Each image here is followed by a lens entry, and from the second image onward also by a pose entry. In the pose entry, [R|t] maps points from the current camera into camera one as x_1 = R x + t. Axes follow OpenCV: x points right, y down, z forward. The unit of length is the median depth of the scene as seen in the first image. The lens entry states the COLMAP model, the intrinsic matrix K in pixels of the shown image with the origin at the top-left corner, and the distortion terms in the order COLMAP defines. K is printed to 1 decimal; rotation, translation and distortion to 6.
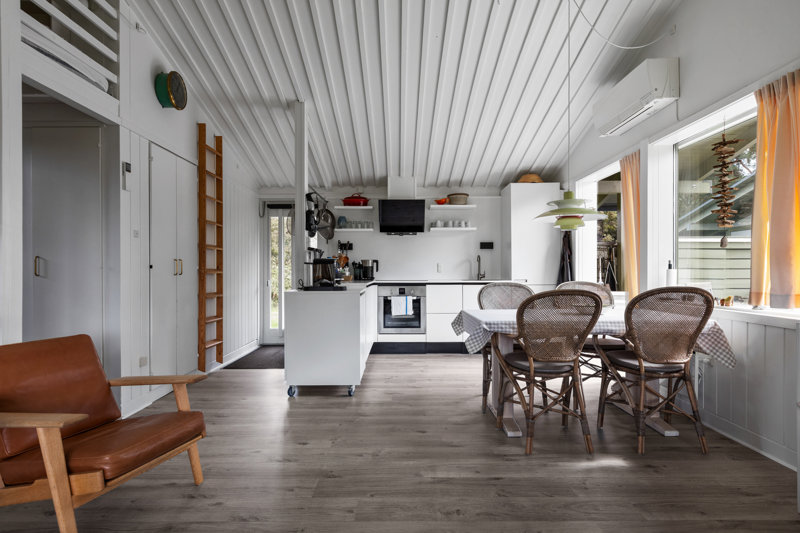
lens RADIAL K [[458.8, 0, 399.8], [0, 458.8, 270.5], [0, 0, 1]] dist [0.003733, 0.001548]
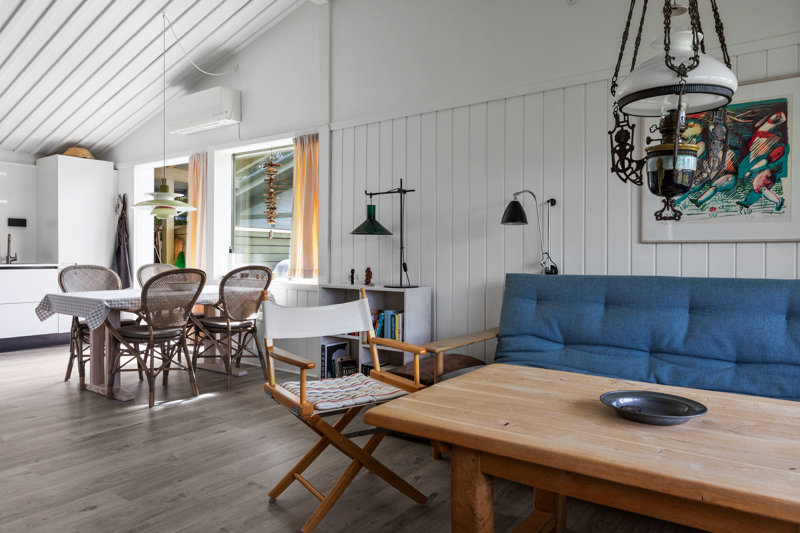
lens RADIAL K [[542.4, 0, 400.0], [0, 542.4, 266.5], [0, 0, 1]] dist [-0.002829, -0.000939]
pose [[0.589886, -0.009698, 0.807428, -0.207743], [-0.010012, 0.999763, 0.019323, -0.000307], [-0.807425, -0.019482, 0.589649, -0.155525]]
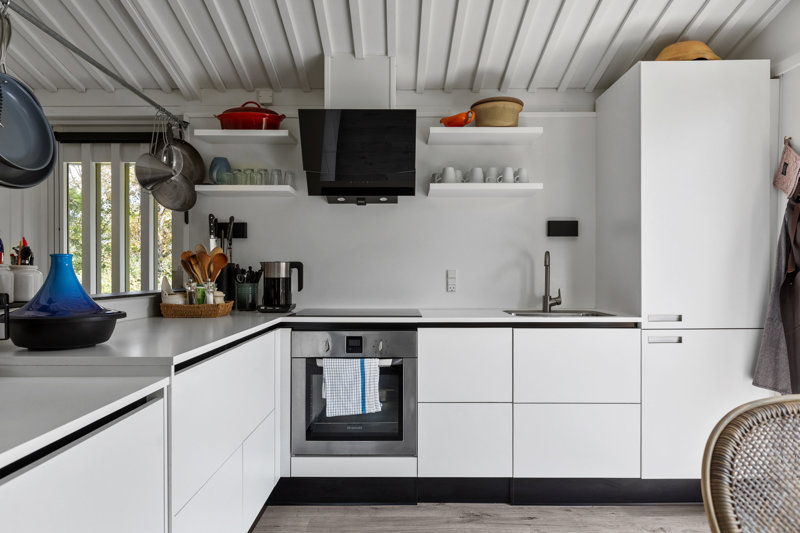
lens RADIAL K [[542.4, 0, 400.0], [0, 542.4, 266.5], [0, 0, 1]] dist [-0.002829, -0.000939]
pose [[0.999996, 0.002723, -0.000920, 0.041632], [-0.002732, 0.999954, -0.009171, -0.015181], [0.000895, 0.009174, 0.999958, 0.525941]]
